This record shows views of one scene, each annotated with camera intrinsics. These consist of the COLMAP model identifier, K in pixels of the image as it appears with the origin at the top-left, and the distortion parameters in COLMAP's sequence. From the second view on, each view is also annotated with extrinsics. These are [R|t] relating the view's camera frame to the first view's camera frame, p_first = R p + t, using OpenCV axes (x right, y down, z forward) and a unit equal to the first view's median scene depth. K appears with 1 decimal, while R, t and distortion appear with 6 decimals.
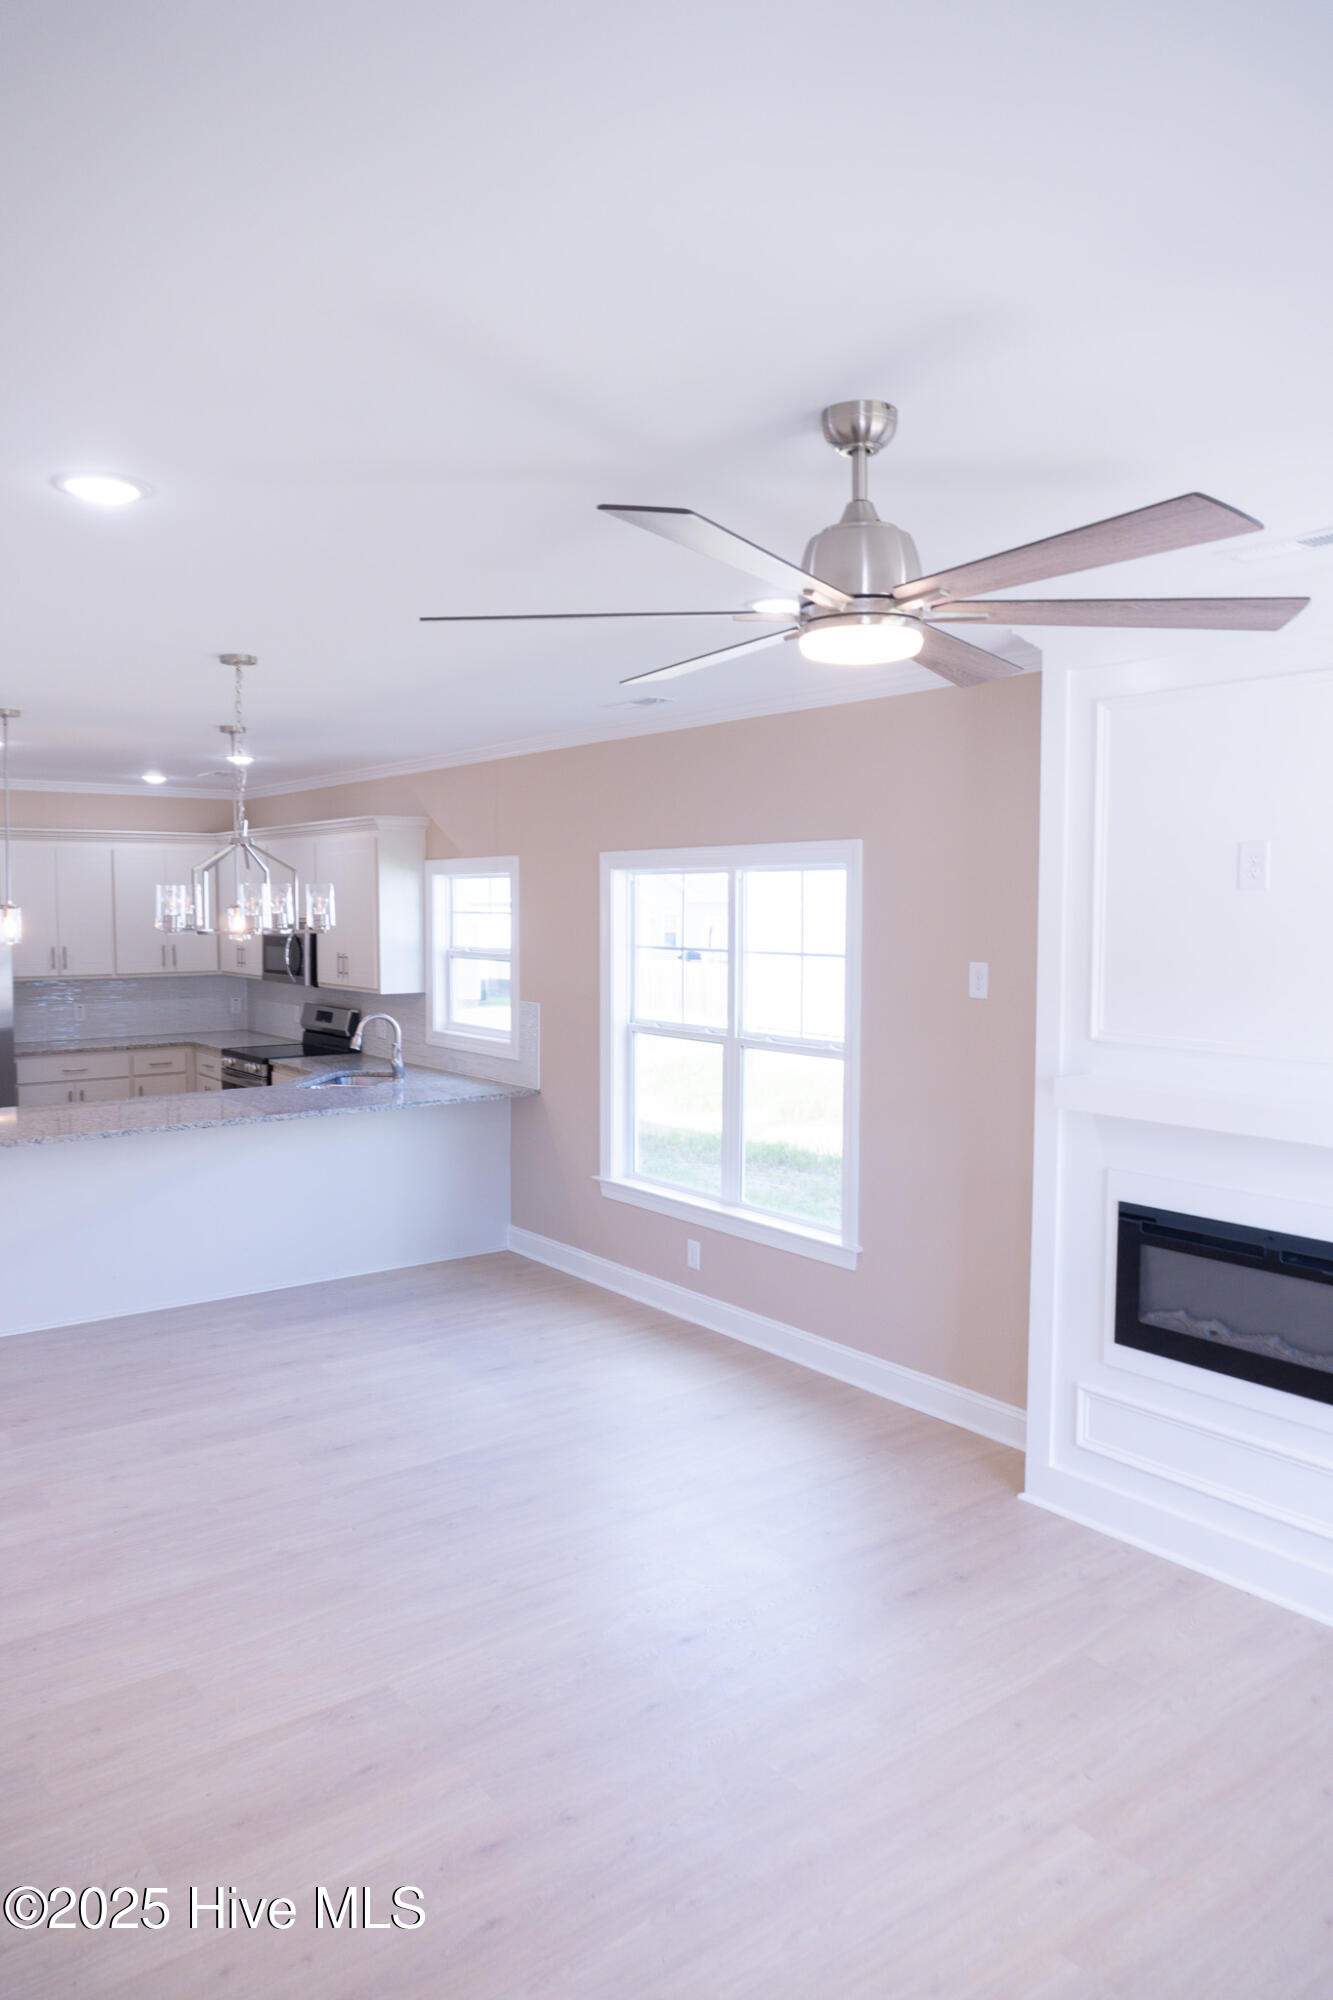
lens RADIAL K [[1381.8, 0, 666.5], [0, 1381.8, 1000.0], [0, 0, 1]] dist [-0.006995, 0.003436]
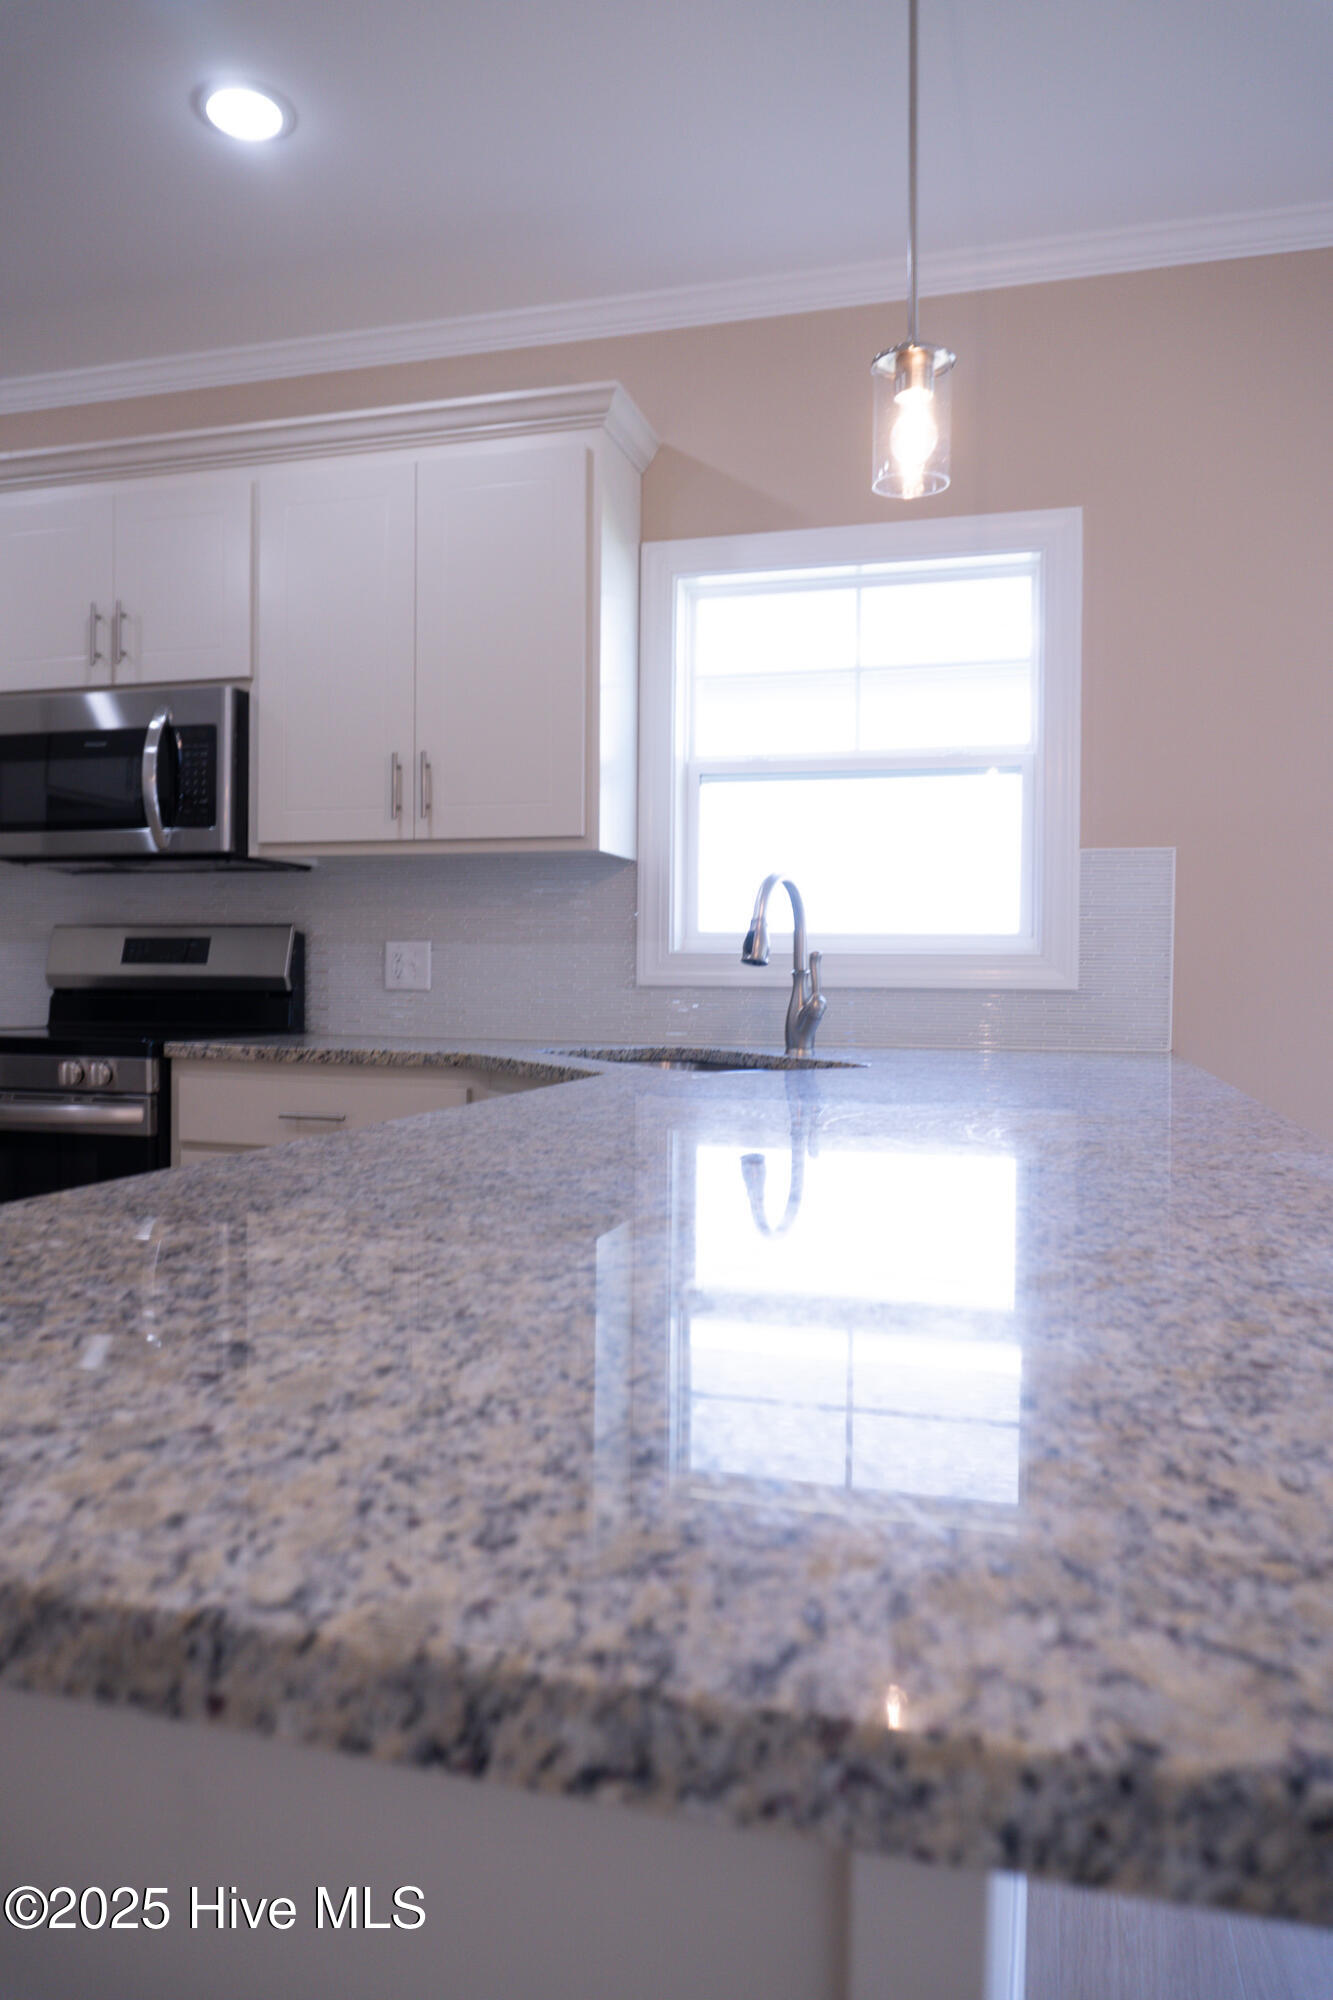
lens RADIAL K [[1381.8, 0, 666.5], [0, 1381.8, 1000.0], [0, 0, 1]] dist [-0.006995, 0.003436]
pose [[0.801341, -0.002585, 0.598203, -0.359573], [0.034006, 0.998570, -0.041240, 0.046076], [-0.597241, 0.053390, 0.800283, 0.578962]]
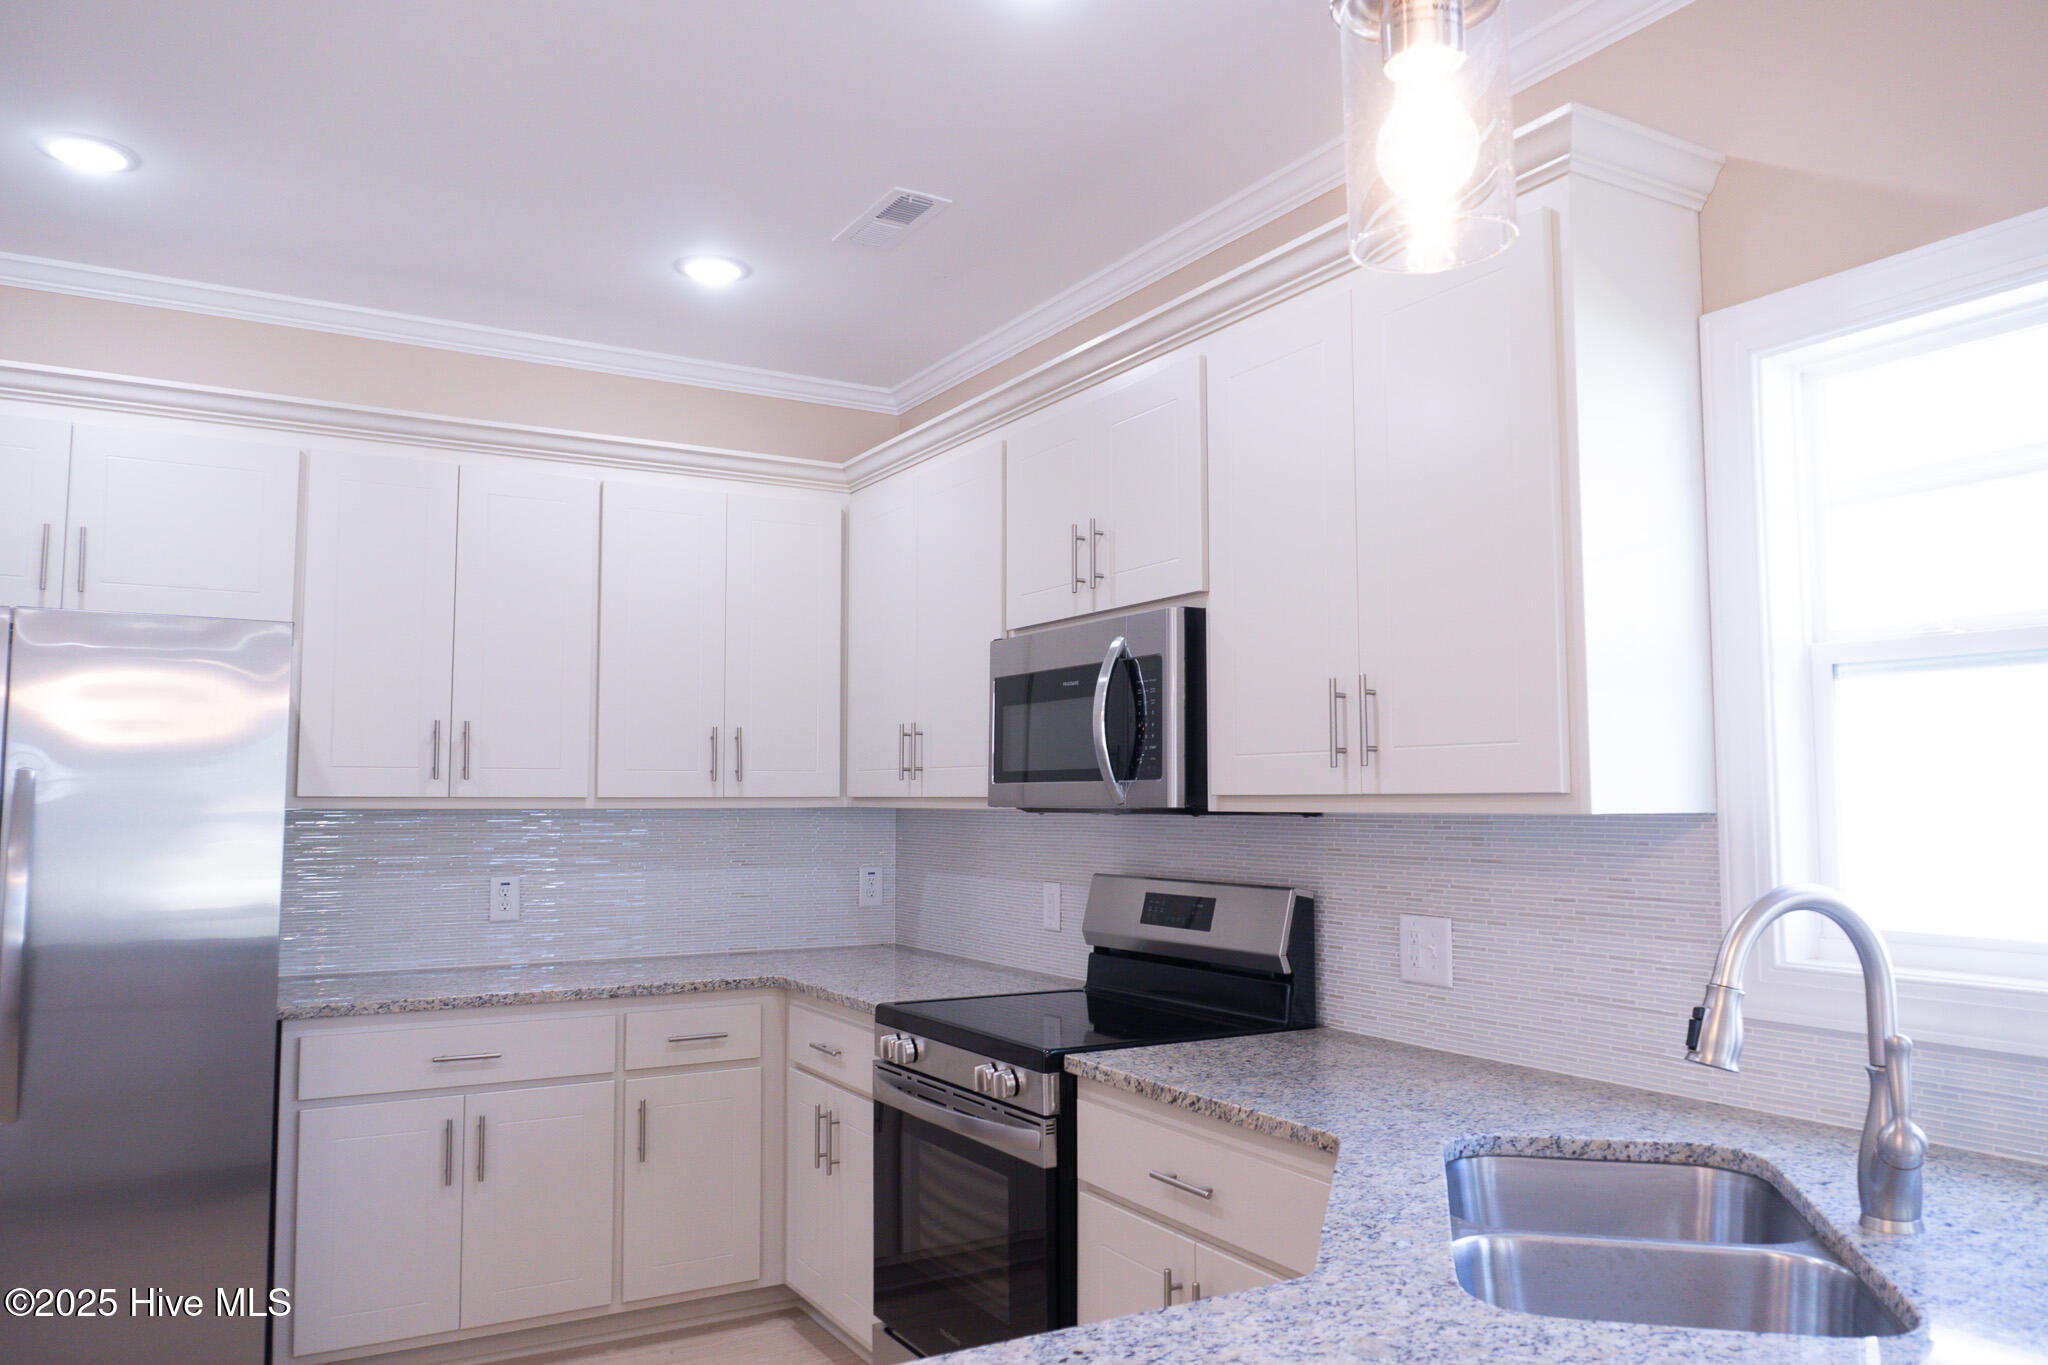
lens RADIAL K [[1487.9, 0, 1027.1], [0, 1487.9, 690.6], [0, 0, 1]] dist [-0.007571, 0.000055]
pose [[0.992303, -0.010097, -0.123424, -0.231944], [-0.007666, 0.989751, -0.142597, 0.010464], [0.123599, 0.142446, 0.982055, 0.615386]]
